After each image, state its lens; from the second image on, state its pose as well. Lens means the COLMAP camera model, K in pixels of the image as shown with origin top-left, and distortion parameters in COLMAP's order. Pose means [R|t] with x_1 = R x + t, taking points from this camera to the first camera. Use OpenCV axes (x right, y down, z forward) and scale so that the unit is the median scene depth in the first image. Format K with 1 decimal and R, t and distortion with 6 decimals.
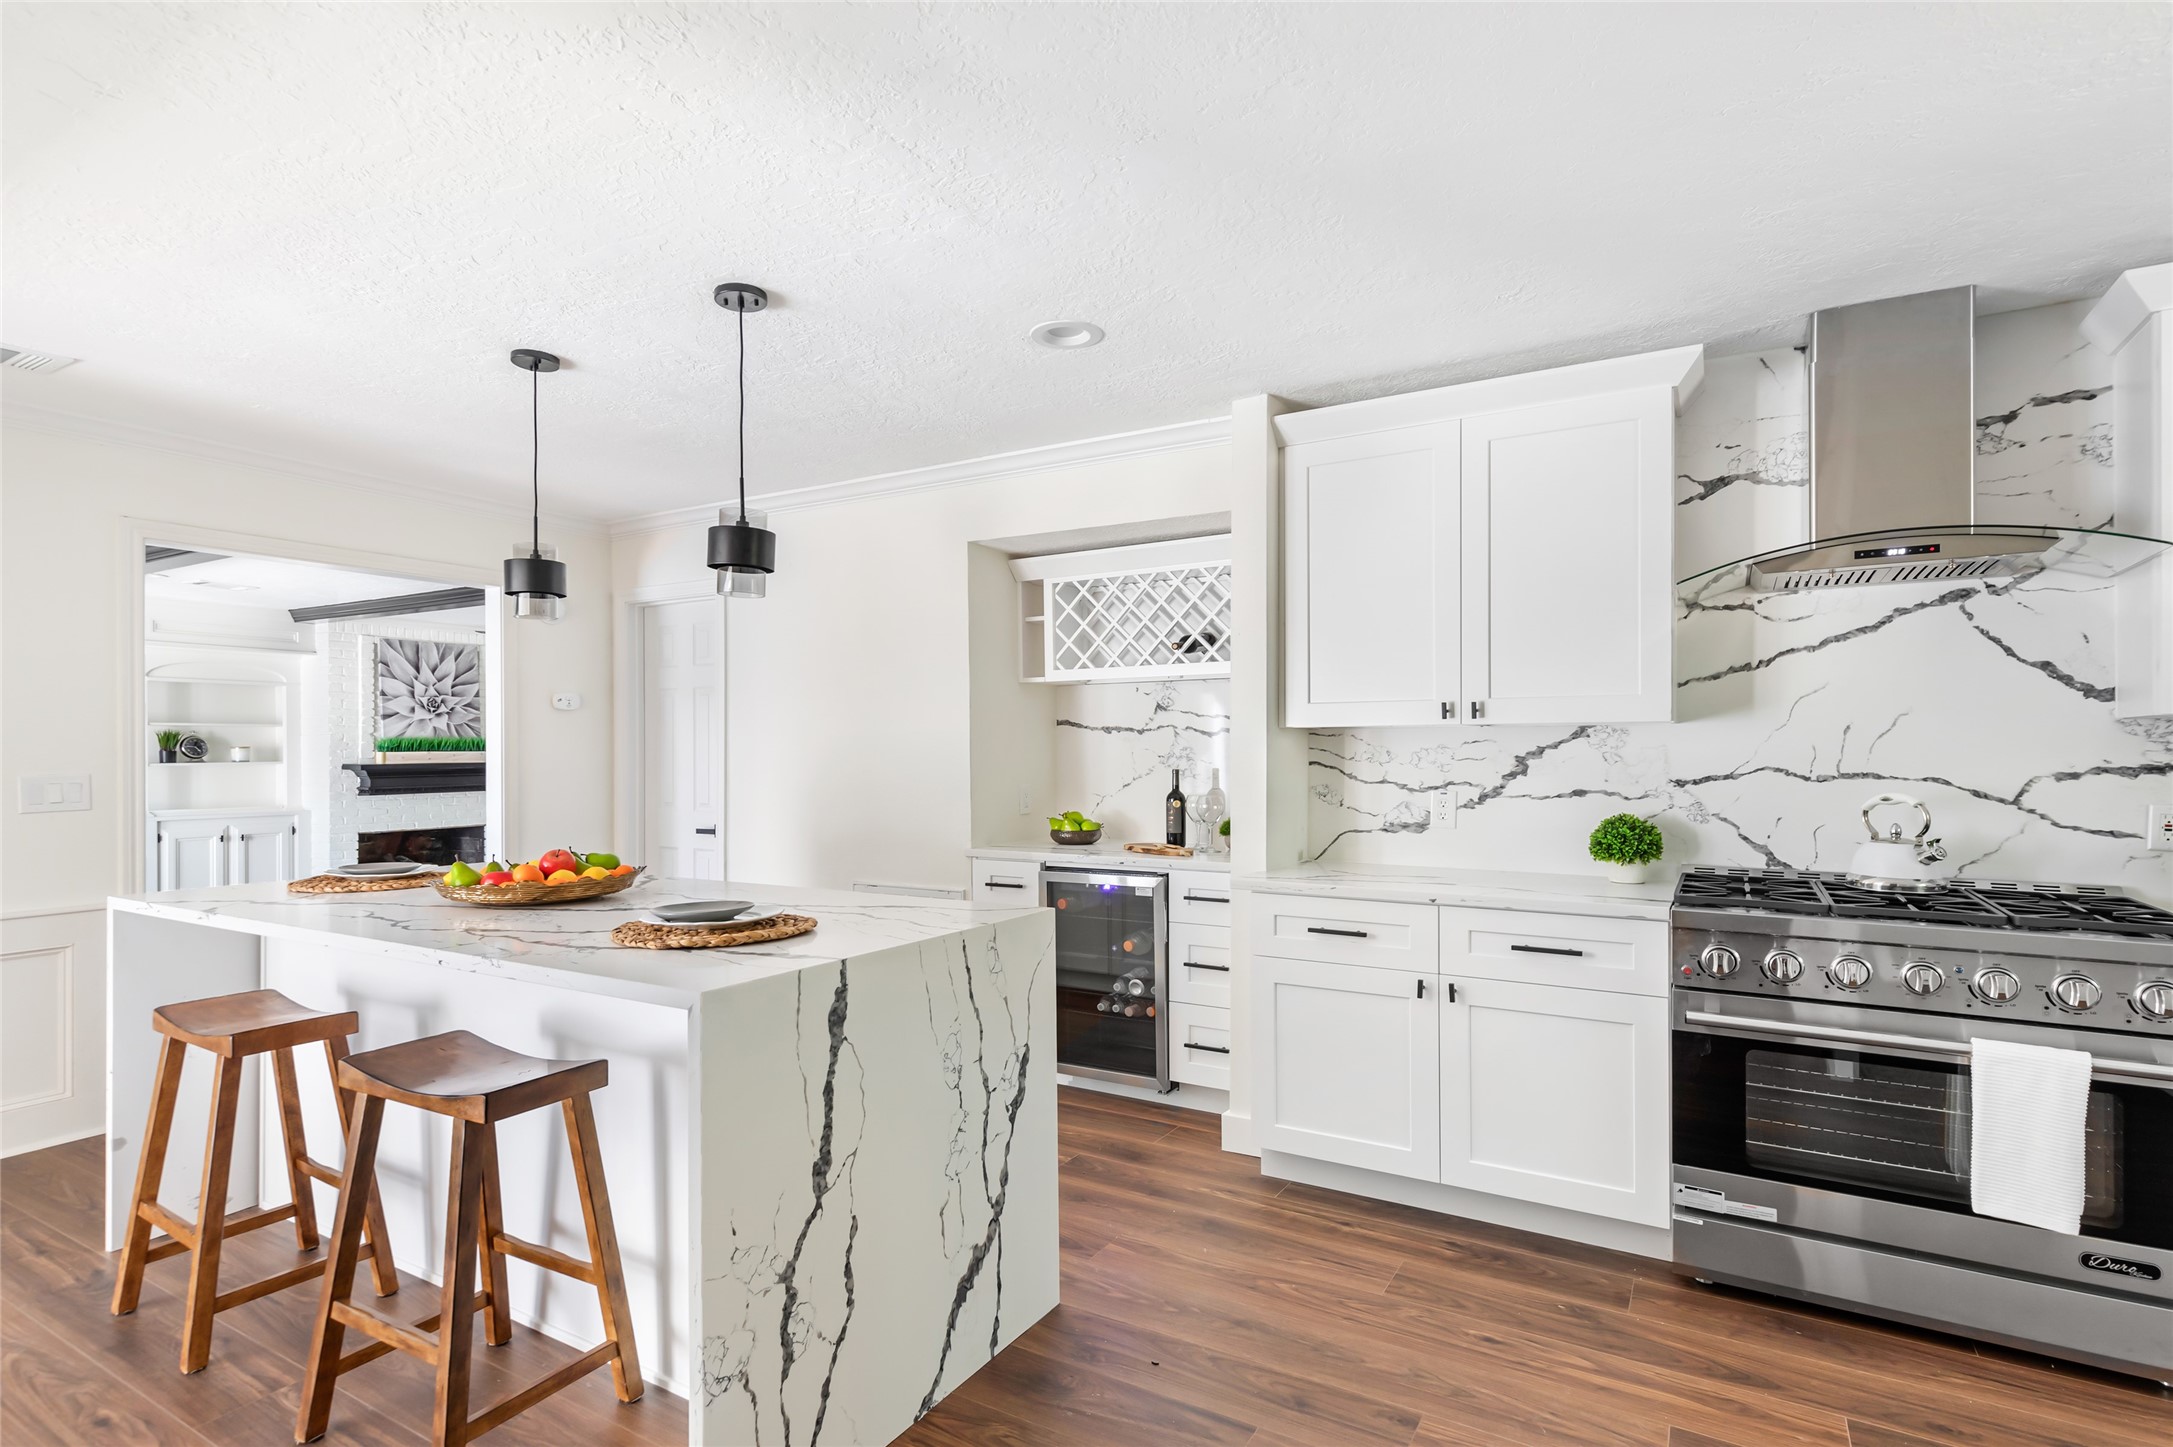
lens RADIAL K [[1016.5, 0, 1091.1], [0, 1016.5, 748.9], [0, 0, 1]] dist [-0.000762, -0.000618]
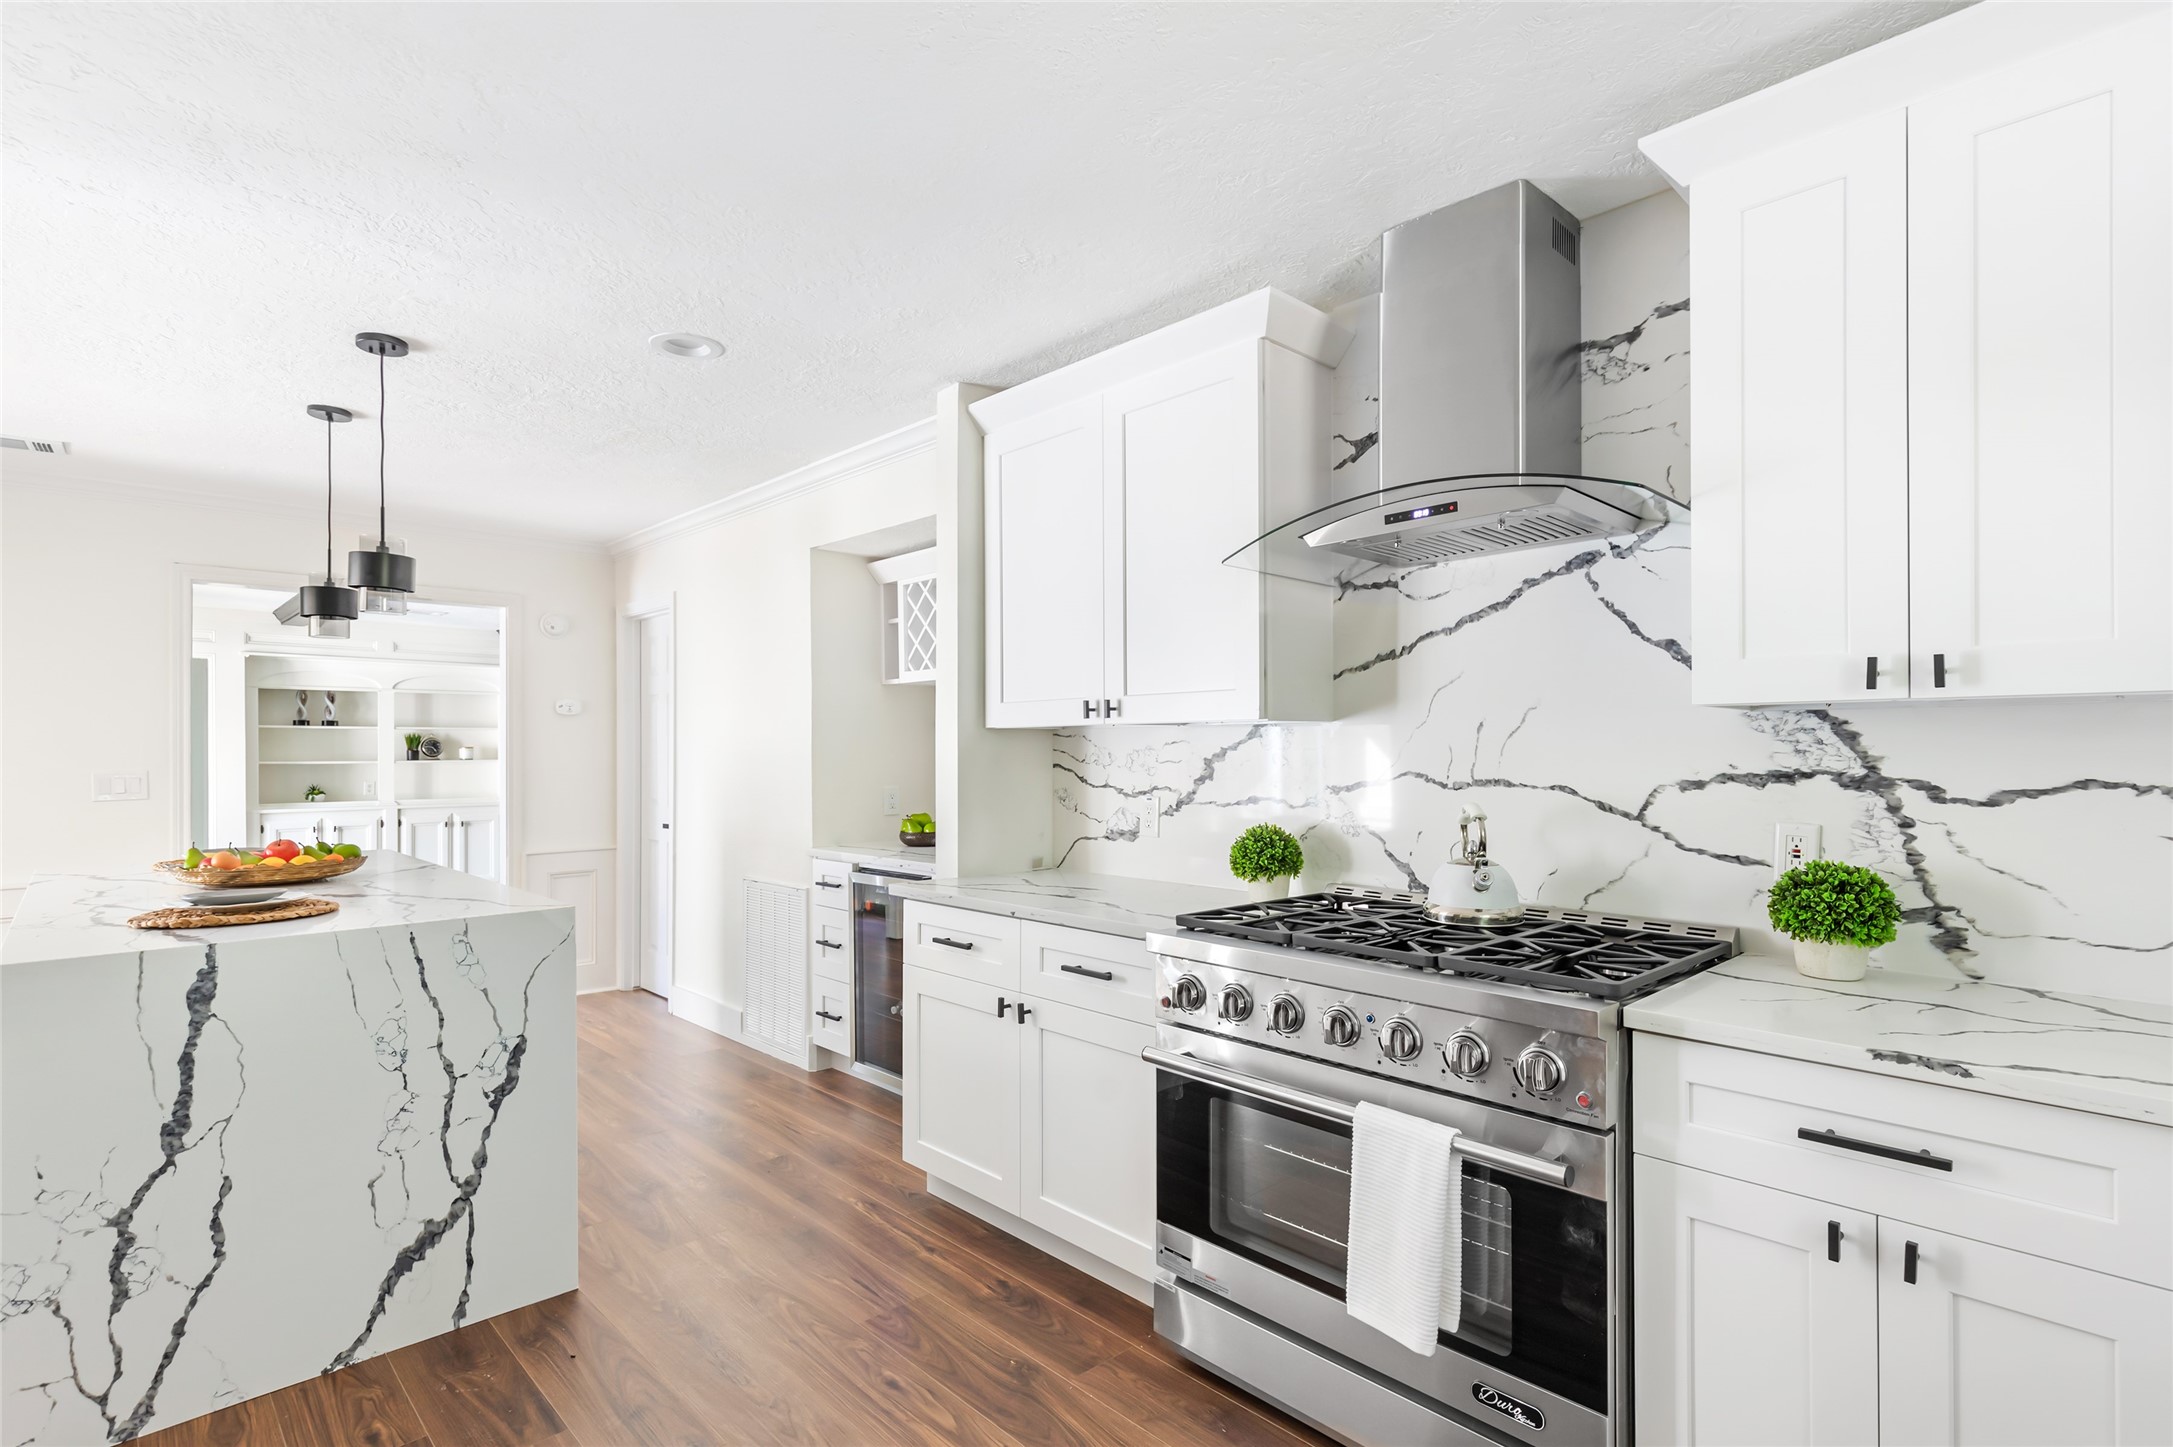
lens RADIAL K [[1044.7, 0, 1166.6], [0, 1044.7, 748.5], [0, 0, 1]] dist [-0.000339, 0.000574]
pose [[0.968082, -0.002378, -0.250623, 0.755037], [0.002607, 0.999996, 0.000584, -0.002944], [0.250621, -0.001219, 0.968085, 0.113322]]
